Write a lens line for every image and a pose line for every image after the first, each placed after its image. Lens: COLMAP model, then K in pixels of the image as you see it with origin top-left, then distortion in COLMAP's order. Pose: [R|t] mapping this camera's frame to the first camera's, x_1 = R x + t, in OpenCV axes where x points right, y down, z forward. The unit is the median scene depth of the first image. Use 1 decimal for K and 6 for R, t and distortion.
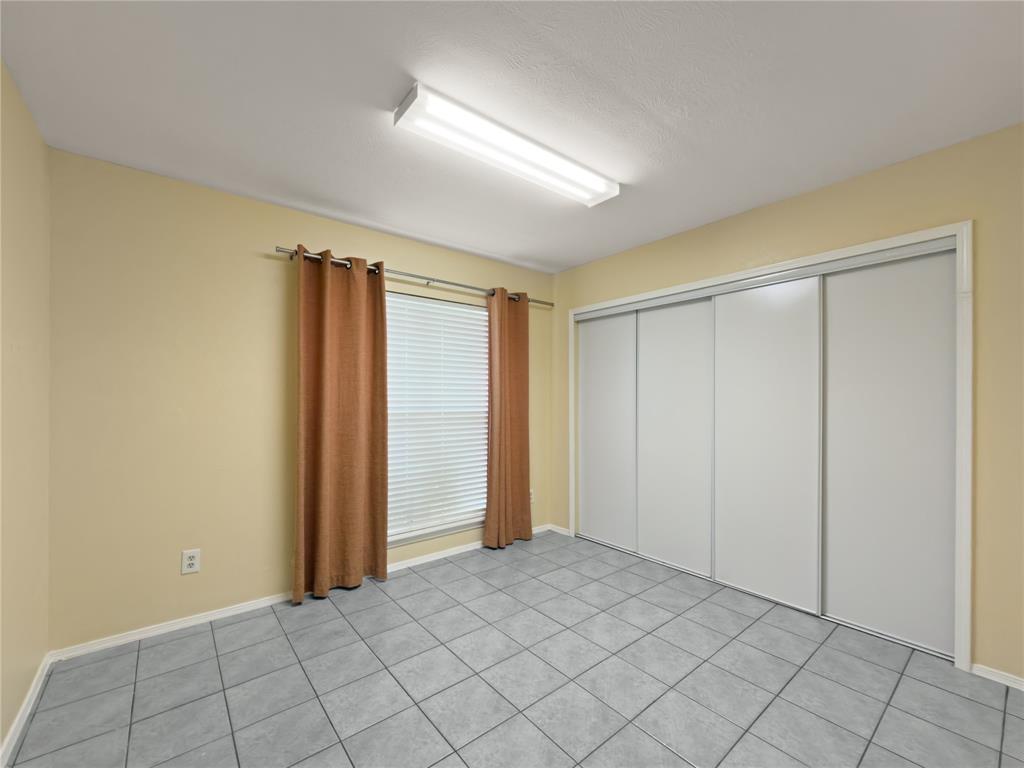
lens RADIAL K [[413.1, 0, 514.4], [0, 413.1, 400.5], [0, 0, 1]] dist [-0.000487, -0.000019]
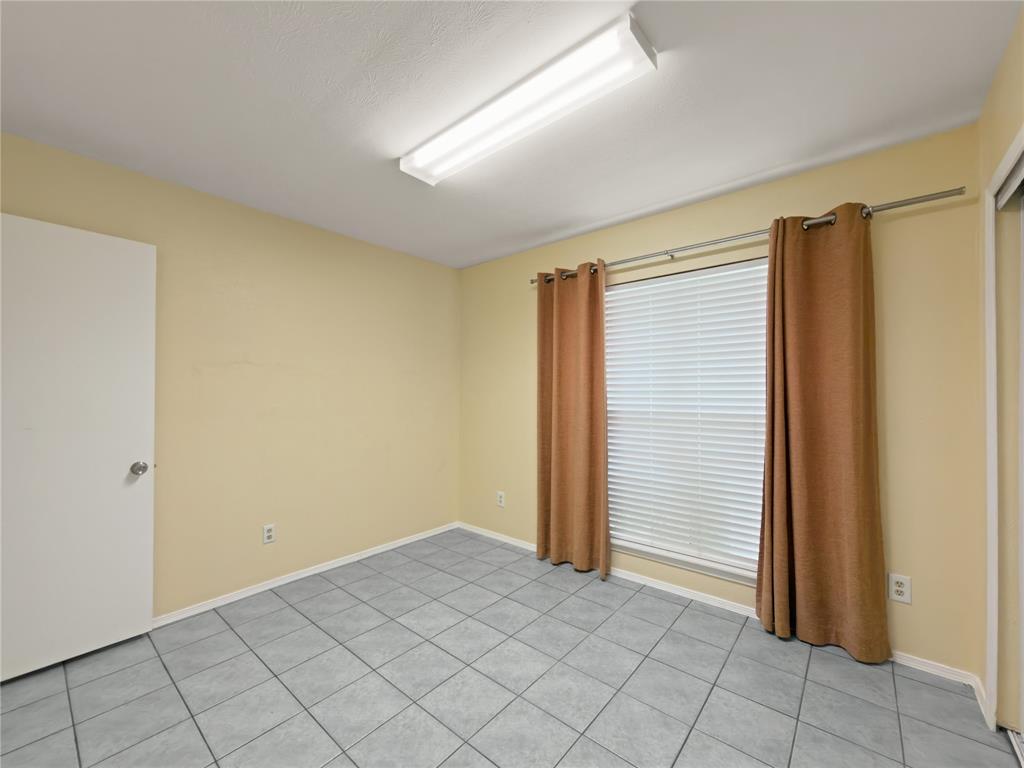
lens RADIAL K [[414.1, 0, 514.0], [0, 414.1, 395.8], [0, 0, 1]] dist [-0.000877, -0.000067]
pose [[0.200660, 0.007074, -0.979635, 0.624800], [-0.008257, 0.999951, 0.005529, -0.007803], [0.979626, 0.006979, 0.200709, 0.605070]]
